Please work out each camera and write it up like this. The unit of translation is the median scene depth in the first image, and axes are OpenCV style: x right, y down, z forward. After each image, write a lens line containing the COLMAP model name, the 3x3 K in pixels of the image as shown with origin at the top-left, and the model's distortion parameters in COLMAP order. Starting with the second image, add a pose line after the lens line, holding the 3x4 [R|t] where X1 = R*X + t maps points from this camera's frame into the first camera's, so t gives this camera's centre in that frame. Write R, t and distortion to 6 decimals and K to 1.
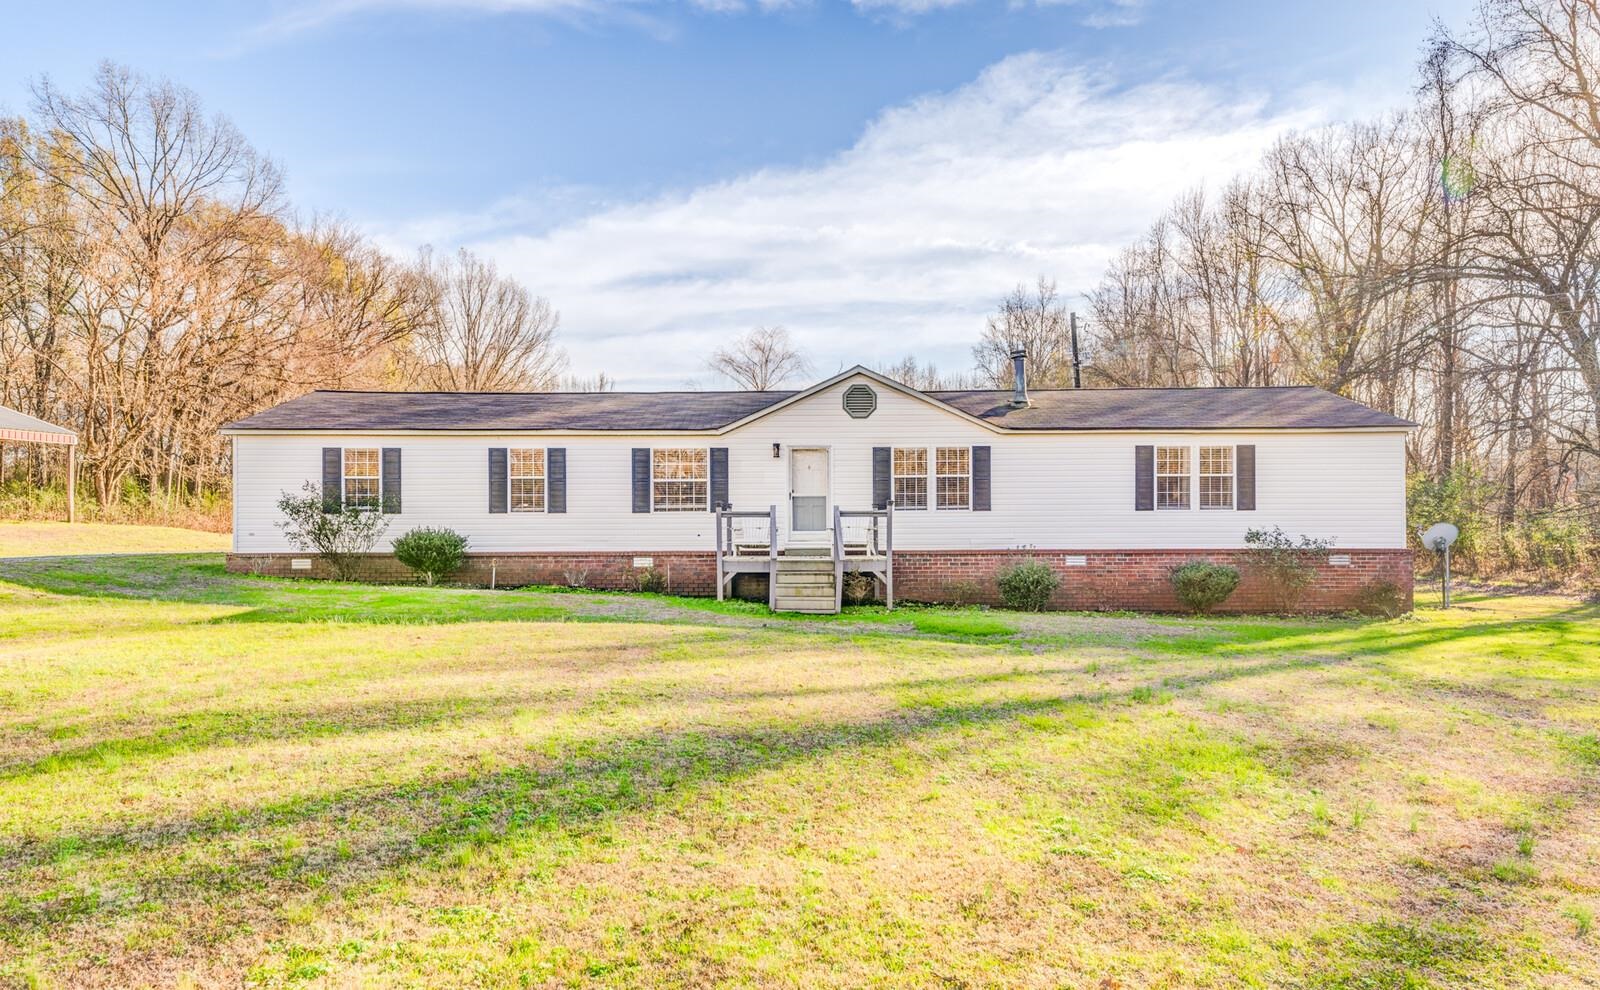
lens RADIAL K [[989.5, 0, 803.1], [0, 989.5, 494.2], [0, 0, 1]] dist [0.037445, -0.000602]
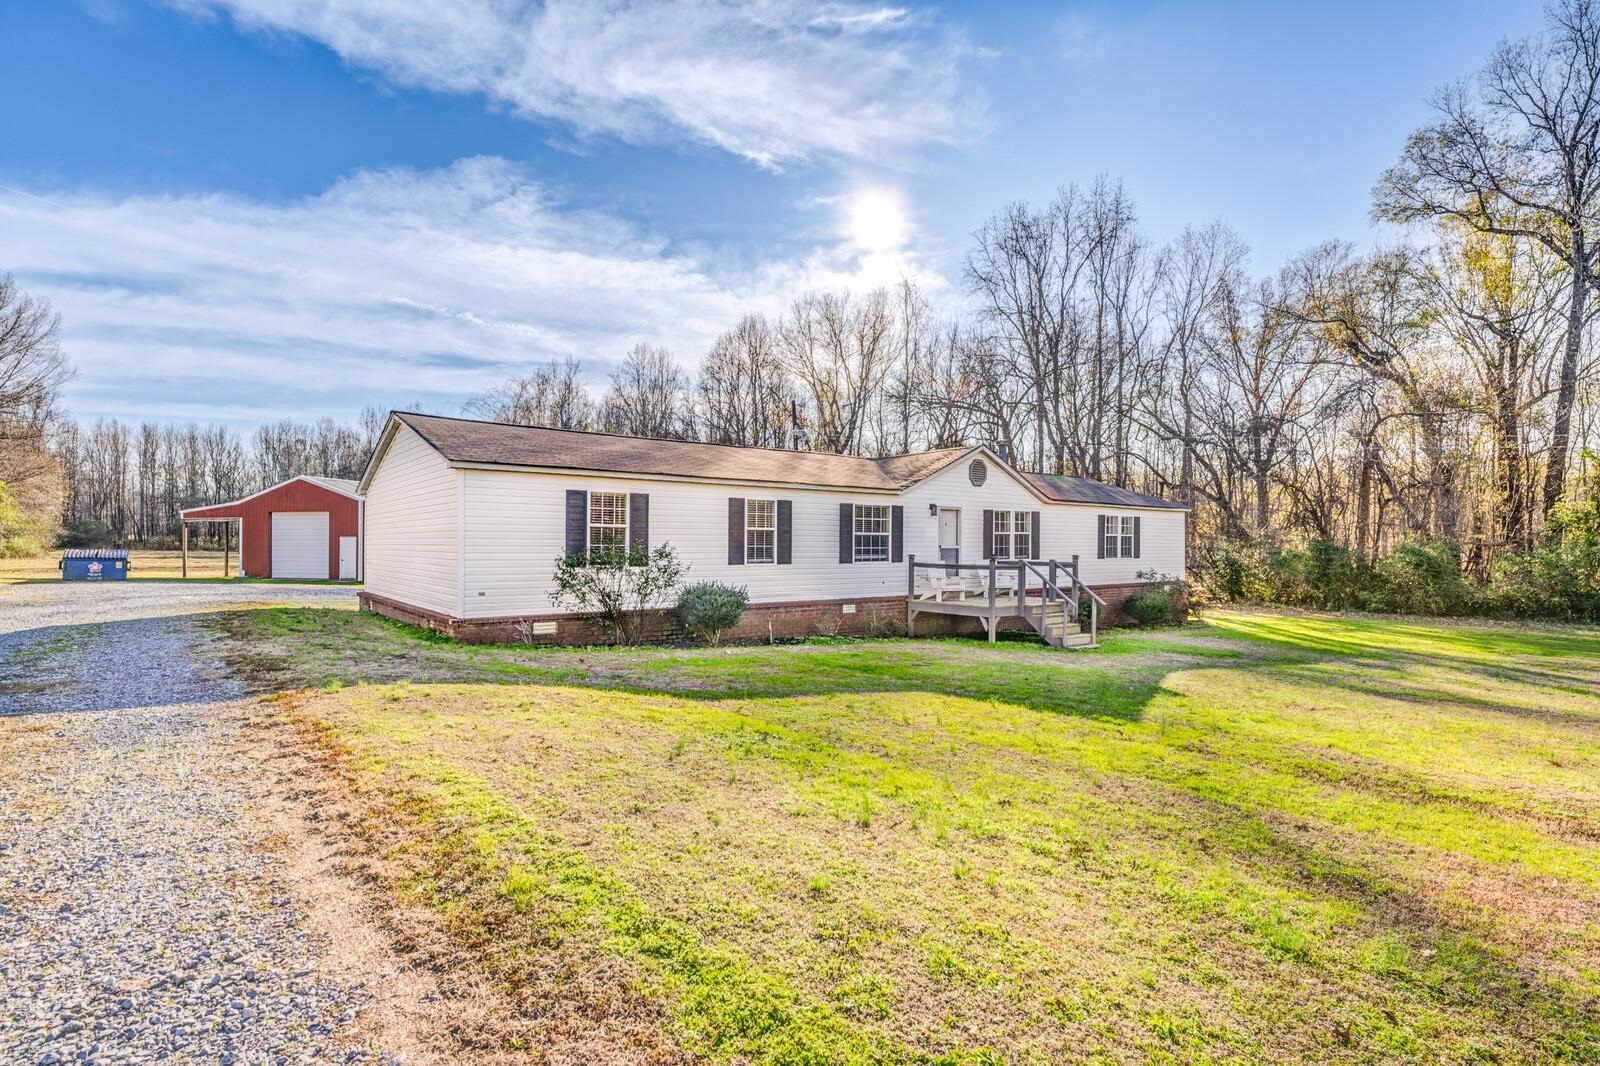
lens RADIAL K [[789.3, 0, 796.6], [0, 789.3, 529.2], [0, 0, 1]] dist [-0.003463, -0.000062]
pose [[0.799890, 0.017946, 0.599878, -0.713911], [-0.020466, 0.999787, -0.002620, -0.014803], [-0.599797, -0.010181, 0.800087, 0.338744]]
